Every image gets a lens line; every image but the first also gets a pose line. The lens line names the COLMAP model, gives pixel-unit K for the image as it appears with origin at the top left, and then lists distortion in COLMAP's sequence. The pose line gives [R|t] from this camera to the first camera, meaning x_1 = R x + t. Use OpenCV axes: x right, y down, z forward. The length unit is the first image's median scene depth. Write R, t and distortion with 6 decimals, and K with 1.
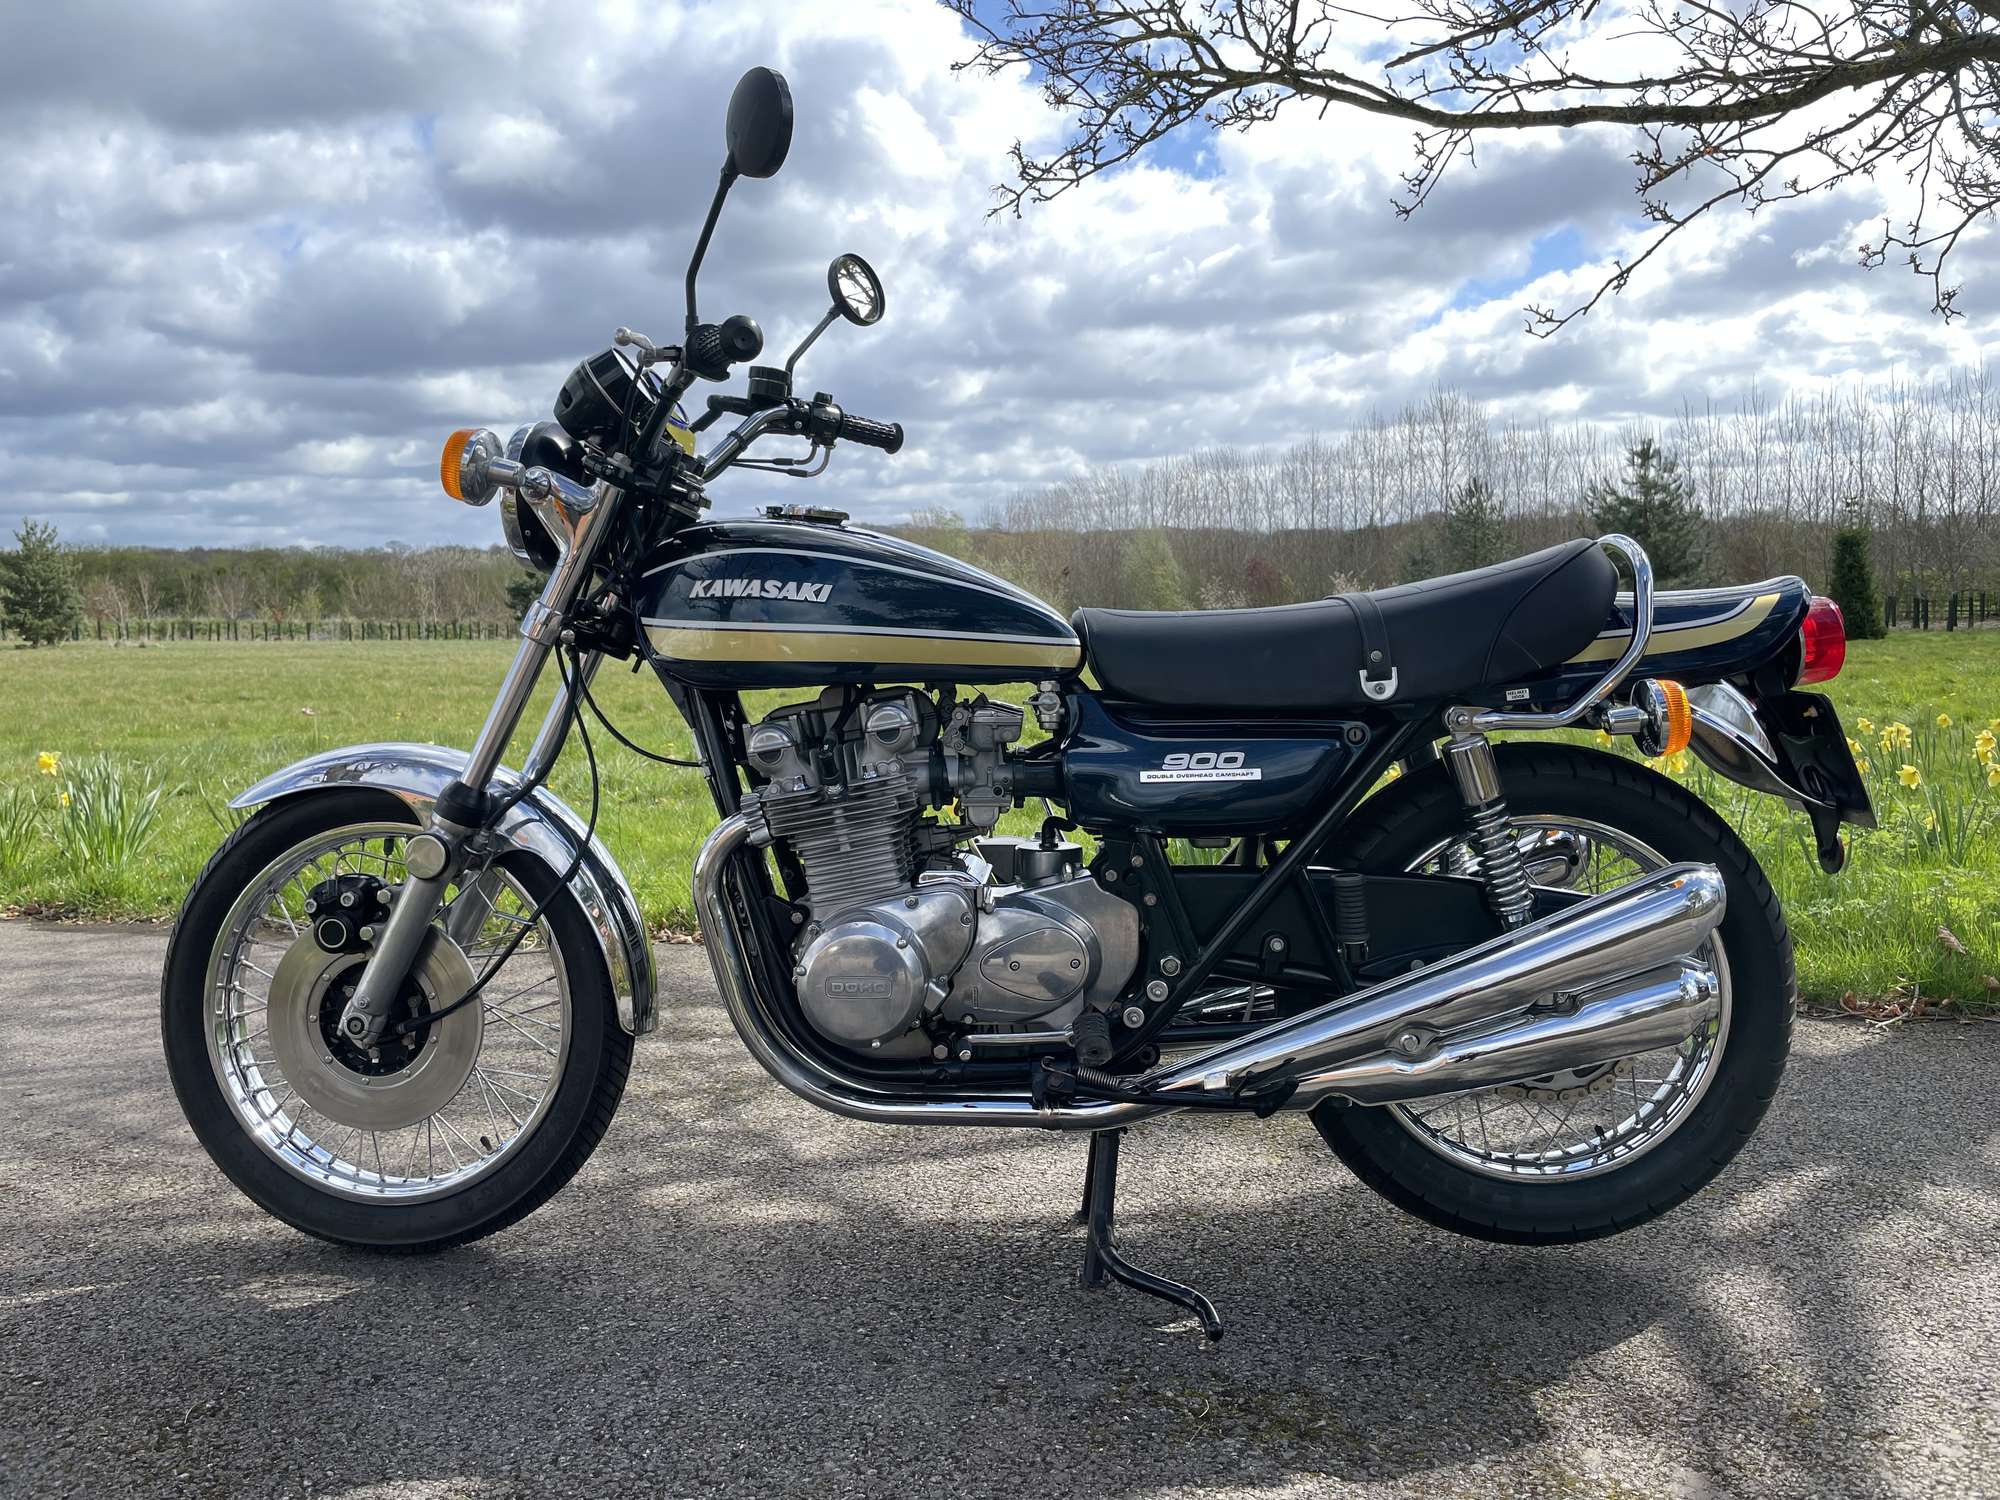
lens RADIAL K [[1518.5, 0, 1012.8], [0, 1518.5, 731.3], [0, 0, 1]] dist [0.083603, -0.117135]
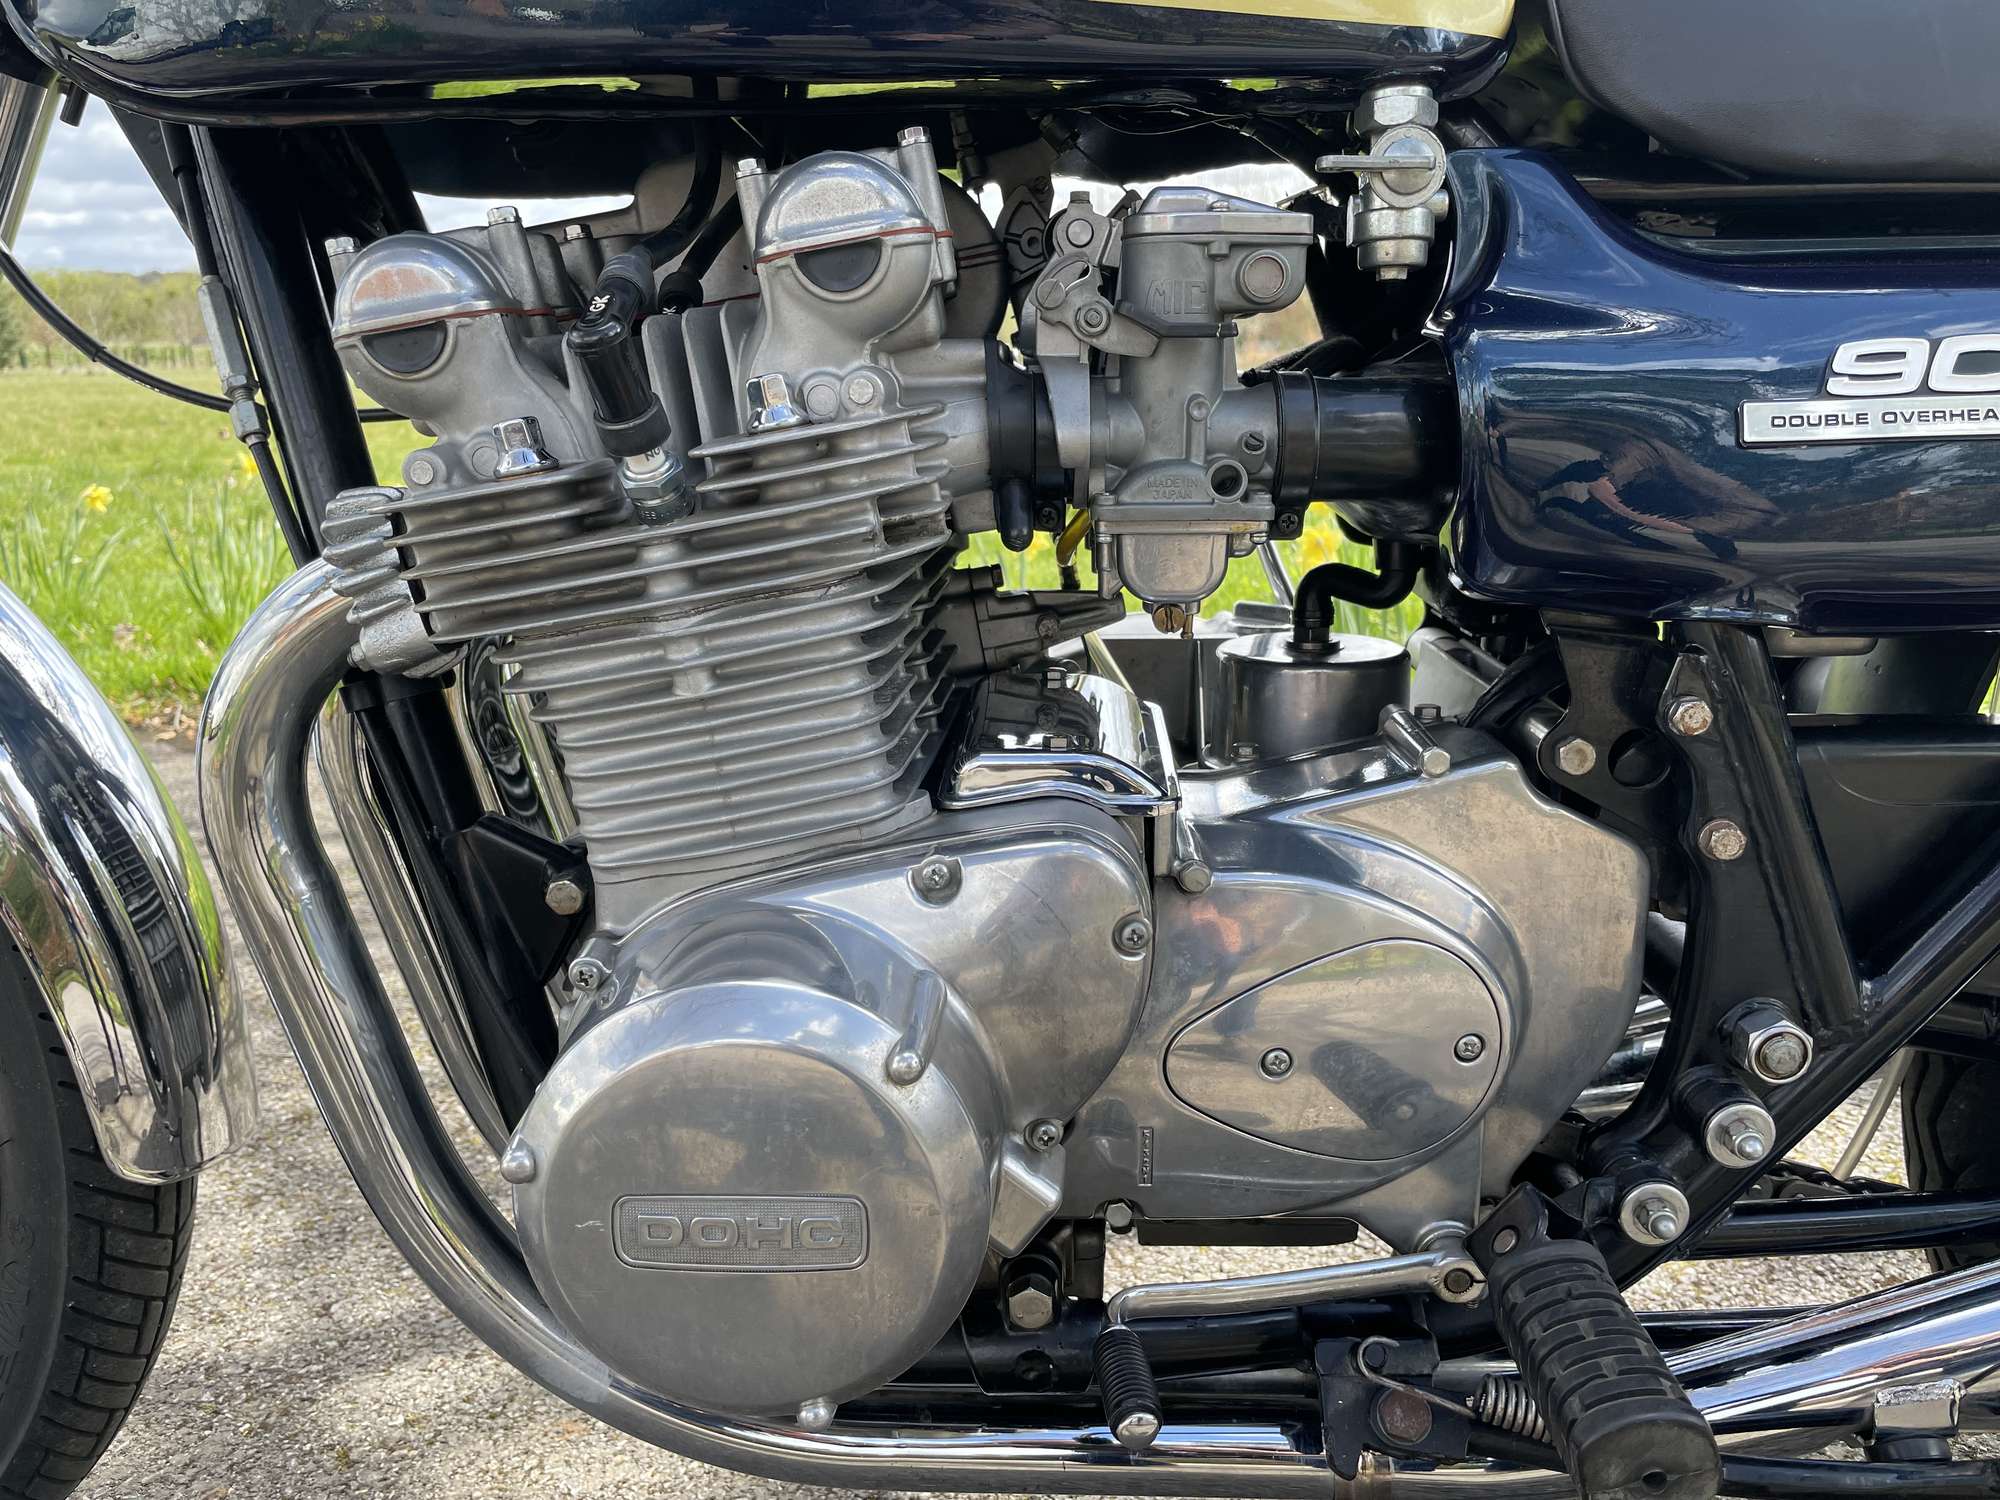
lens RADIAL K [[1518.5, 0, 1003.9], [0, 1518.5, 743.0], [0, 0, 1]] dist [0.083603, -0.117135]
pose [[0.999984, -0.002056, -0.005274, -0.050771], [0.002957, 0.984191, 0.177084, 0.037080], [0.004827, -0.177097, 0.984182, 0.703526]]
